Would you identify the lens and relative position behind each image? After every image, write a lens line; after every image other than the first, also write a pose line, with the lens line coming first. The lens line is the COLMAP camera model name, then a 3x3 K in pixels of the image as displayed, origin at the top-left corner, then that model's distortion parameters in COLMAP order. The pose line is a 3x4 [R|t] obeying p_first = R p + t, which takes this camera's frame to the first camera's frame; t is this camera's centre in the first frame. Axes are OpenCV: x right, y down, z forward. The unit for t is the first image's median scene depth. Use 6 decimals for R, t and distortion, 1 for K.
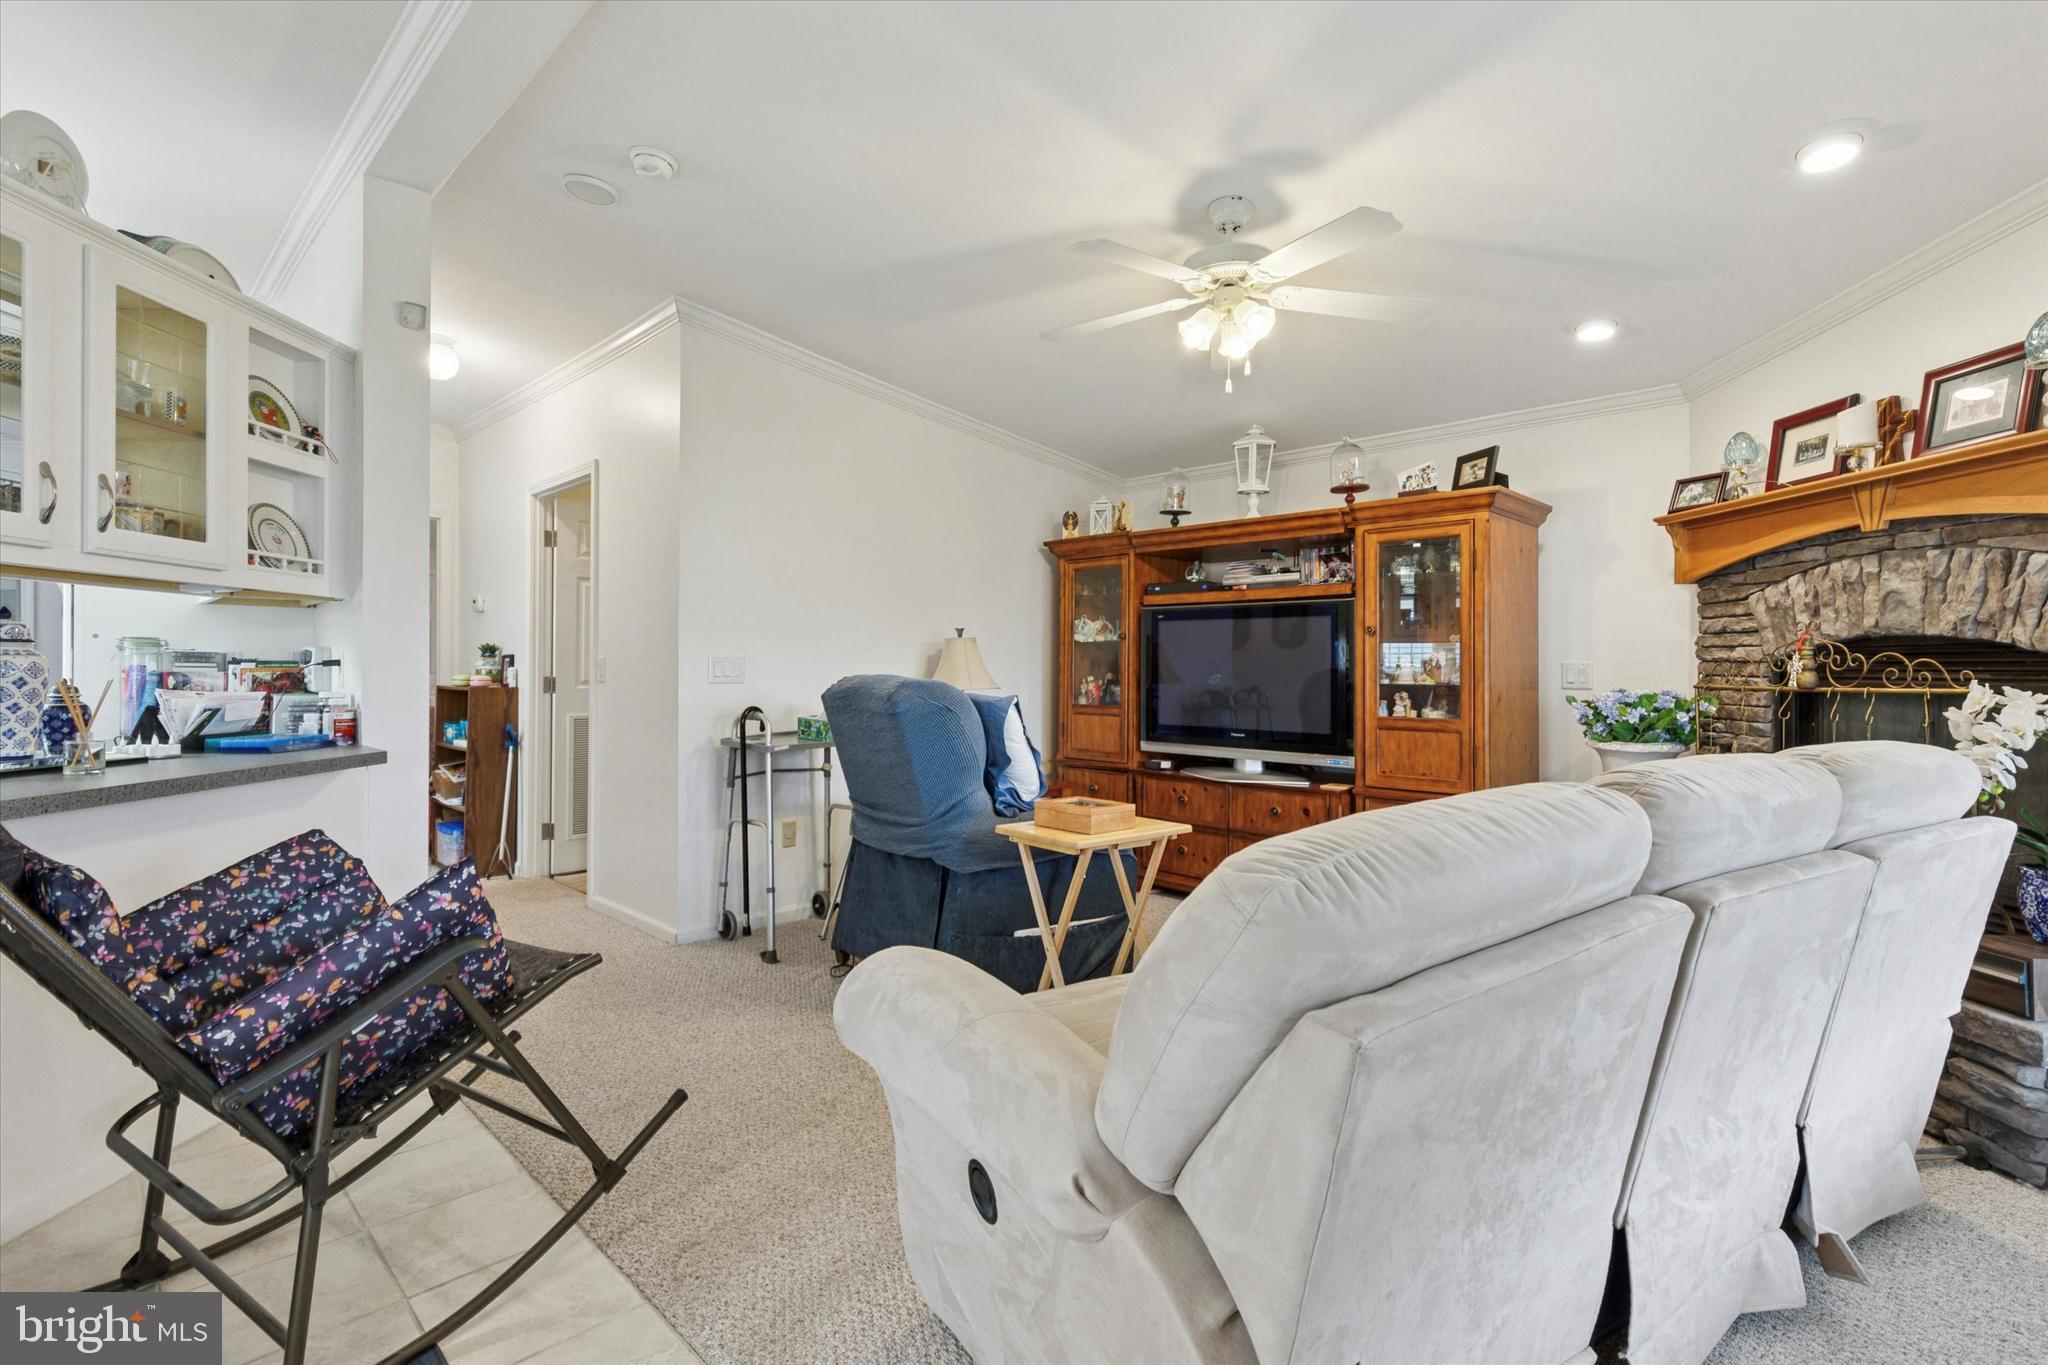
lens RADIAL K [[956.8, 0, 1019.3], [0, 956.8, 662.8], [0, 0, 1]] dist [0.000806, 0.000184]
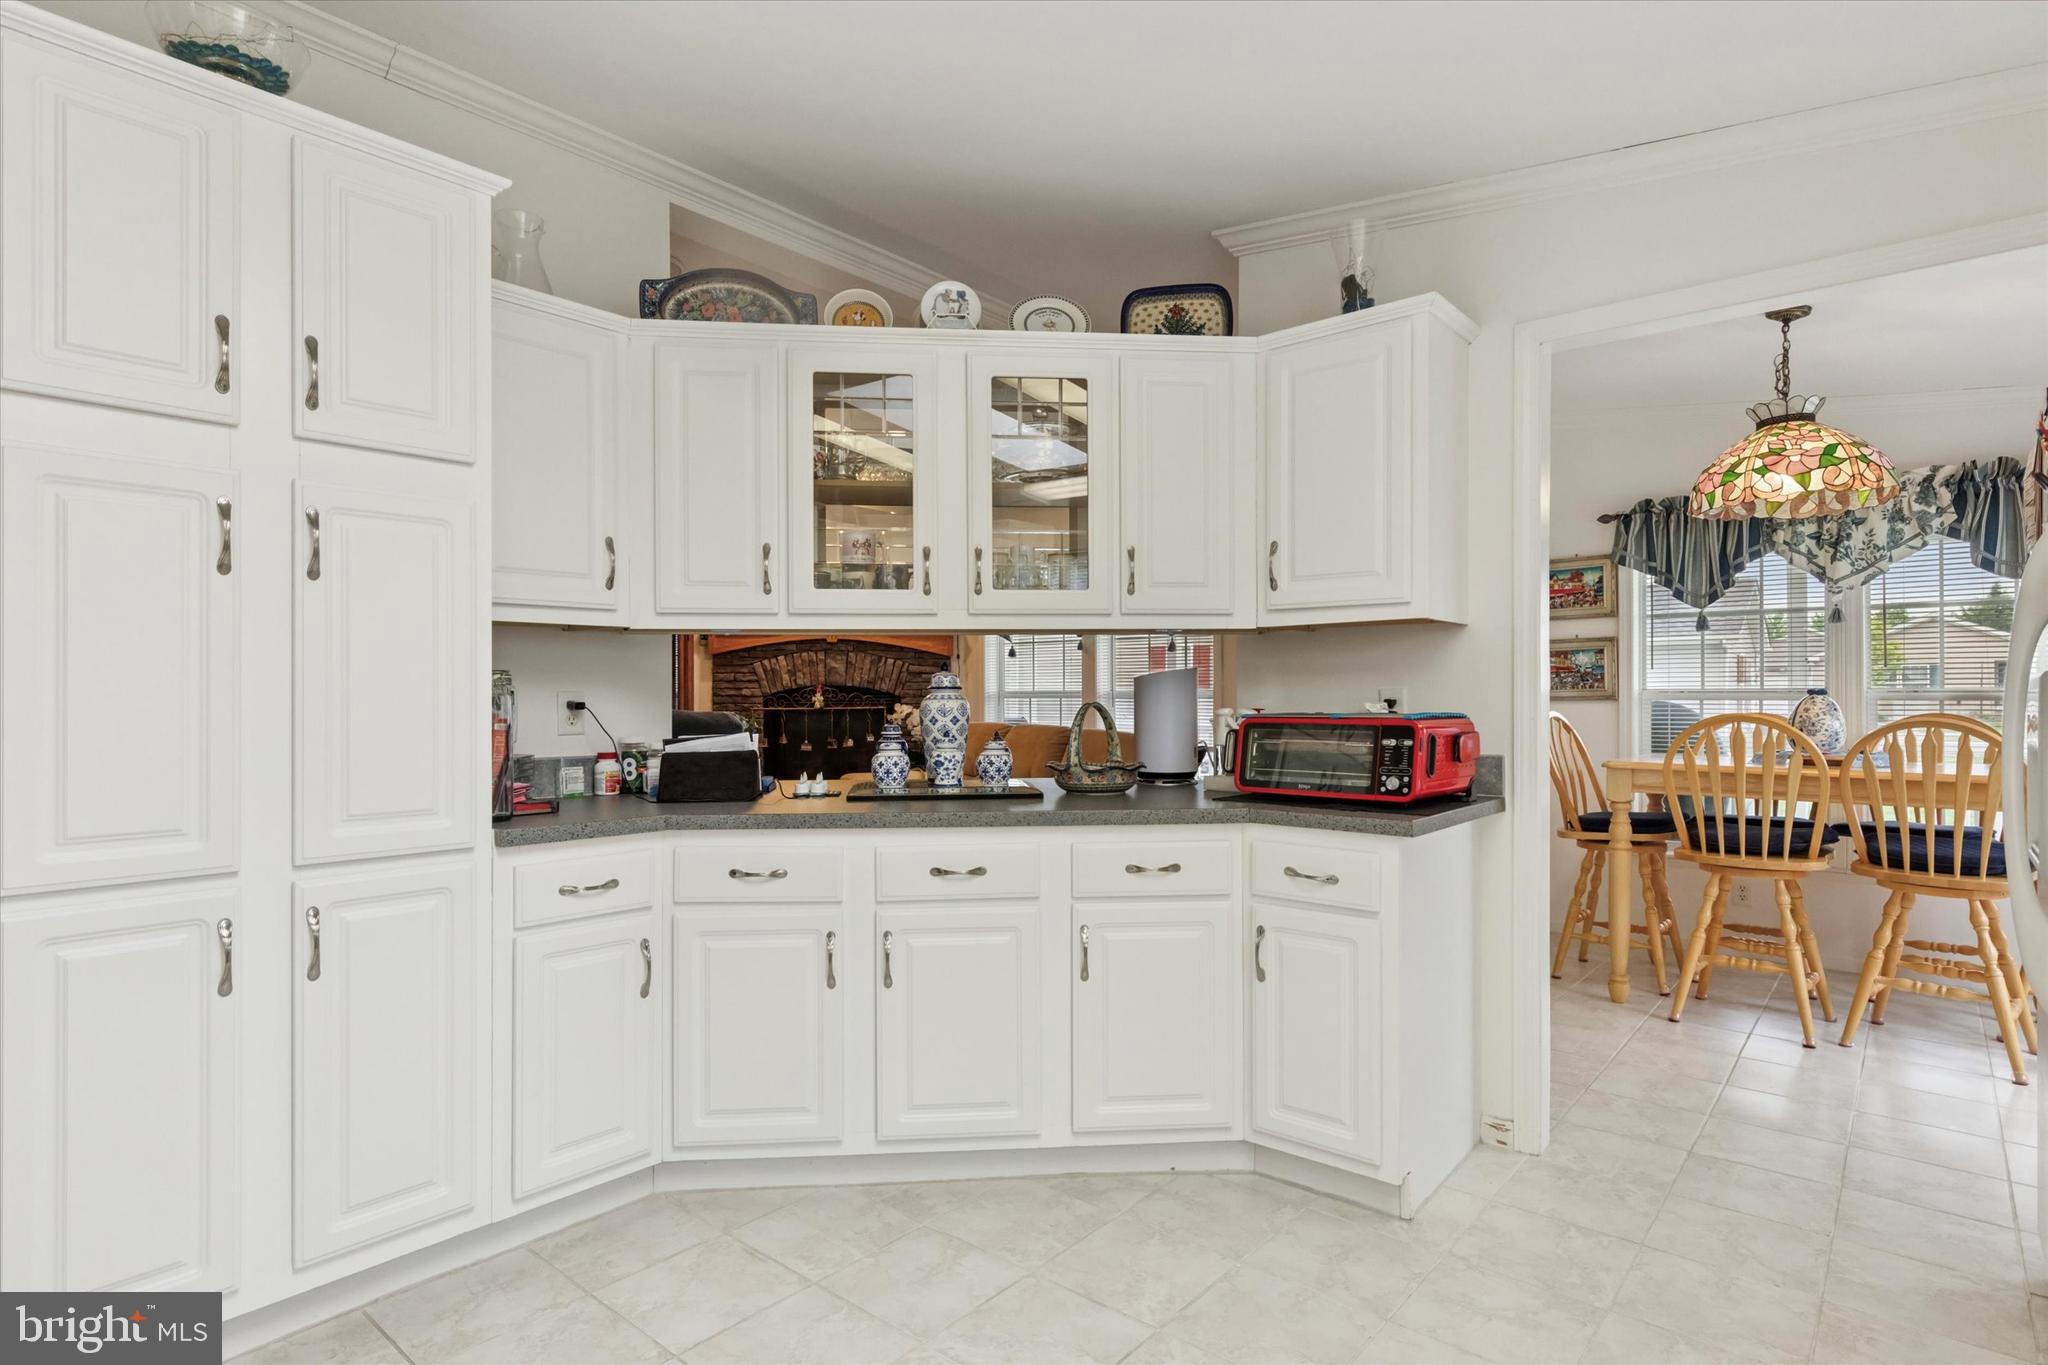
lens RADIAL K [[1089.7, 0, 1016.5], [0, 1089.7, 690.1], [0, 0, 1]] dist [-0.013703, 0.001118]
pose [[-0.084614, 0.000870, 0.996413, -1.694247], [-0.000360, 1.000000, -0.000904, -0.013321], [-0.996414, -0.000435, -0.084614, 0.696776]]
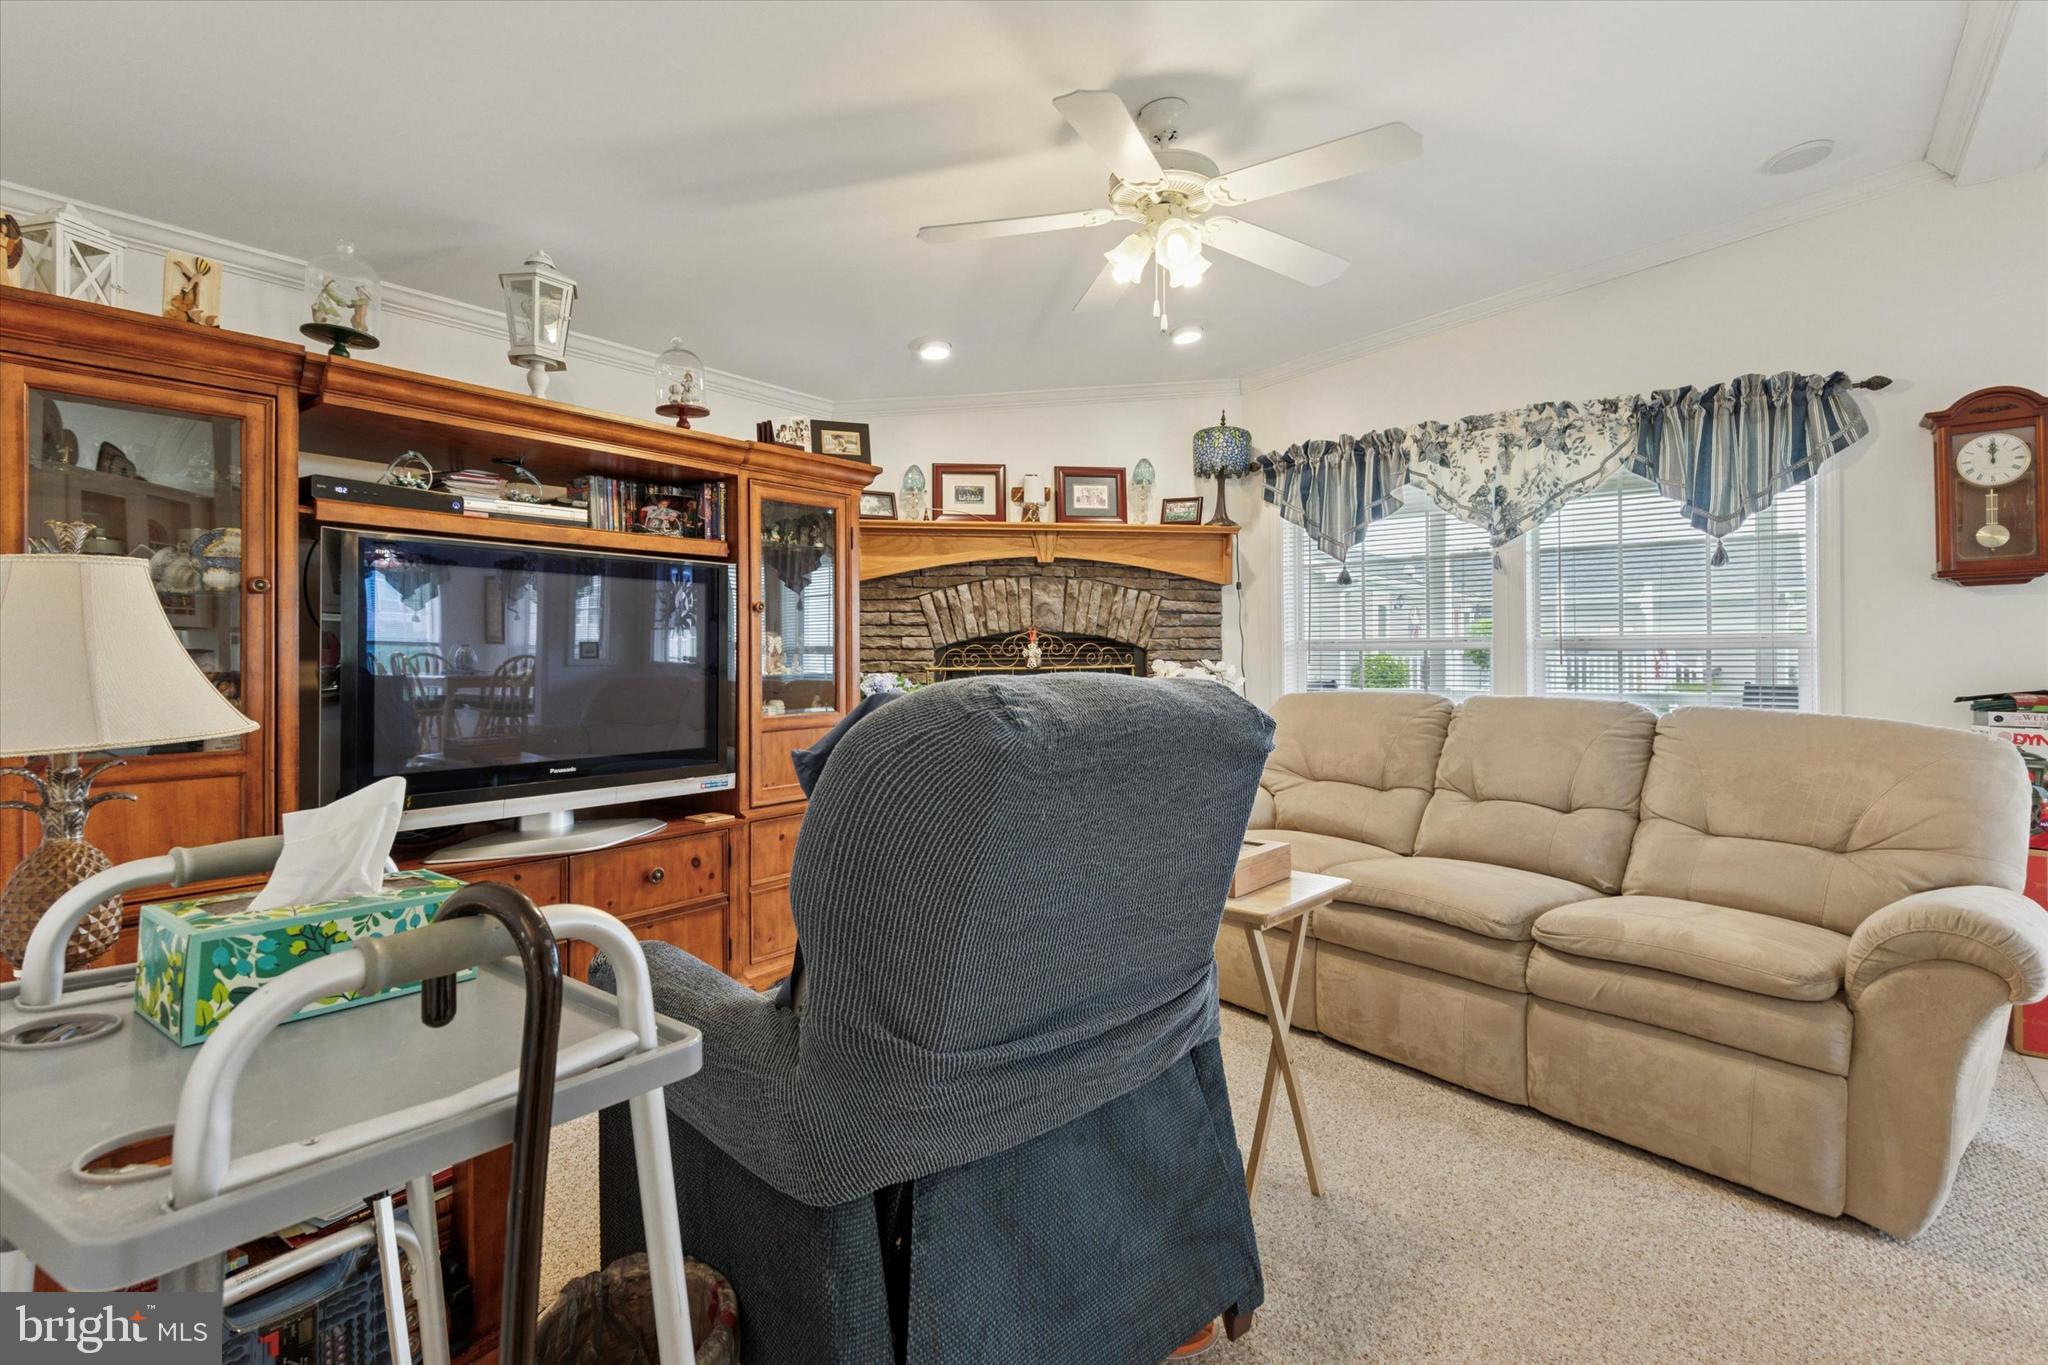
lens RADIAL K [[956.8, 0, 1001.1], [0, 956.8, 652.1], [0, 0, 1]] dist [0.000806, 0.000184]
pose [[-0.120307, -0.000103, 0.992737, -0.545790], [0.001114, 0.999999, 0.000239, 0.003365], [-0.992736, 0.001135, -0.120306, 1.133231]]
